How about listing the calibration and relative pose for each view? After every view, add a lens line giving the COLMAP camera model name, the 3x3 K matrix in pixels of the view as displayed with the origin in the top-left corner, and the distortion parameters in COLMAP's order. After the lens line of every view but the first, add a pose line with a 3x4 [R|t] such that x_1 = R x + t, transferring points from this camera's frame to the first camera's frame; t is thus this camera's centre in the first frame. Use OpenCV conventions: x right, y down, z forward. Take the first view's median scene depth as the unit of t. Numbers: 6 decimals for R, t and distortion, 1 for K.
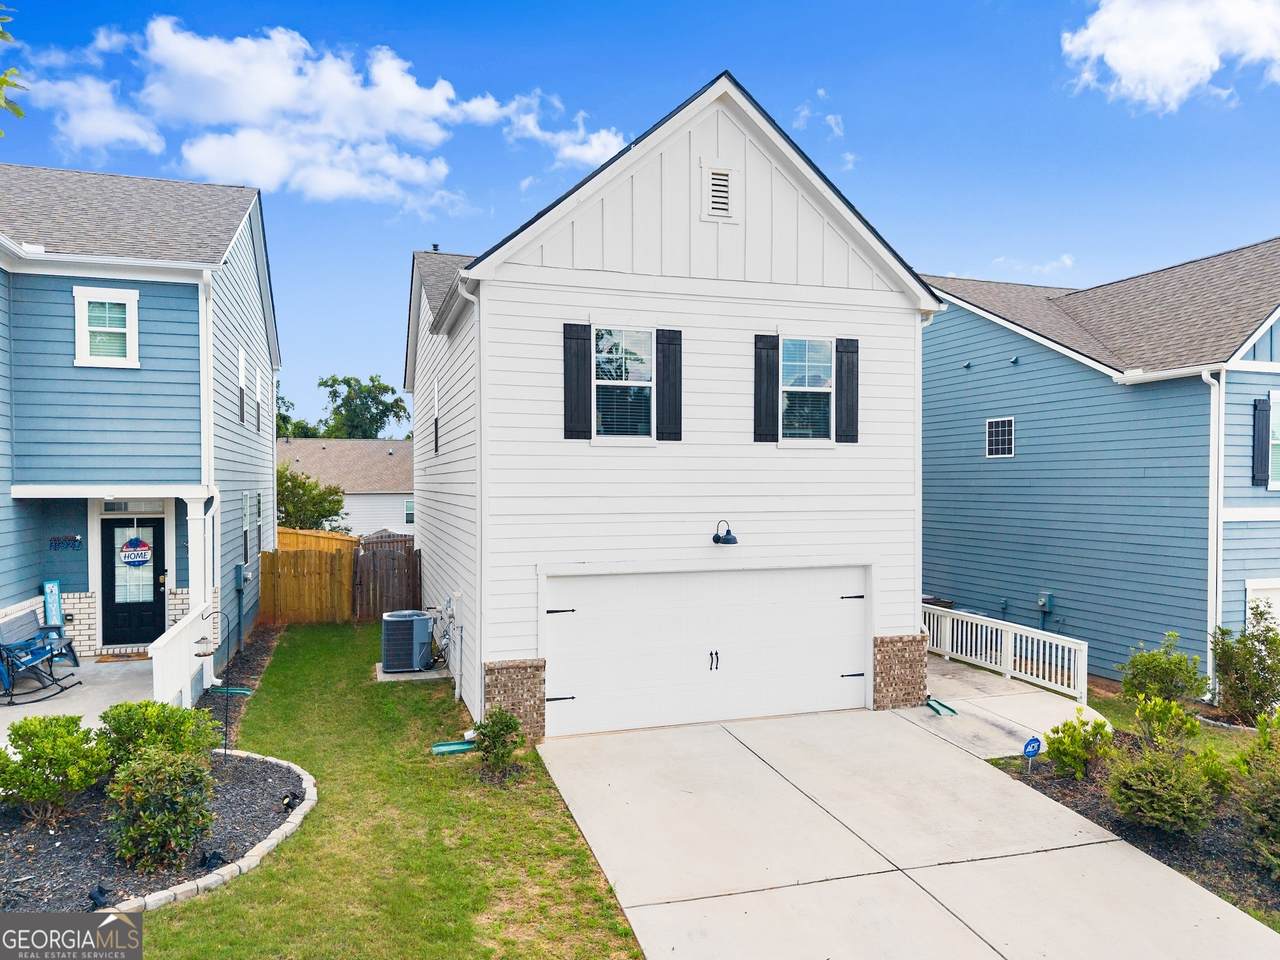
lens RADIAL K [[893.5, 0, 642.6], [0, 893.5, 491.7], [0, 0, 1]] dist [0.010846, -0.003844]
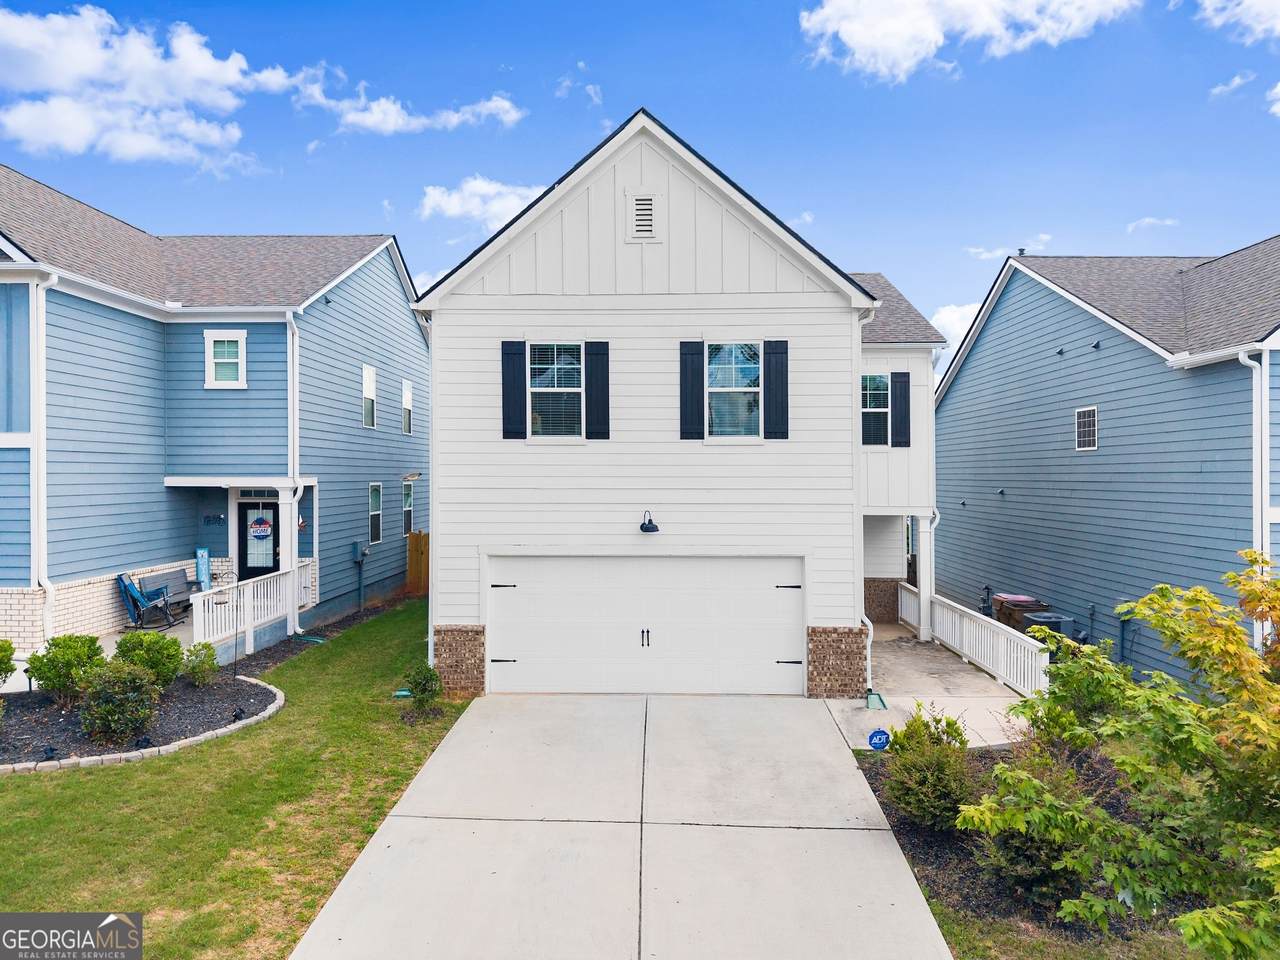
lens RADIAL K [[893.5, 0, 642.4], [0, 893.5, 472.3], [0, 0, 1]] dist [0.010846, -0.003844]
pose [[0.939704, 0.001758, -0.341983, 0.454190], [-0.006386, 0.999903, -0.012406, -0.001888], [0.341928, 0.013842, 0.939624, -0.039813]]
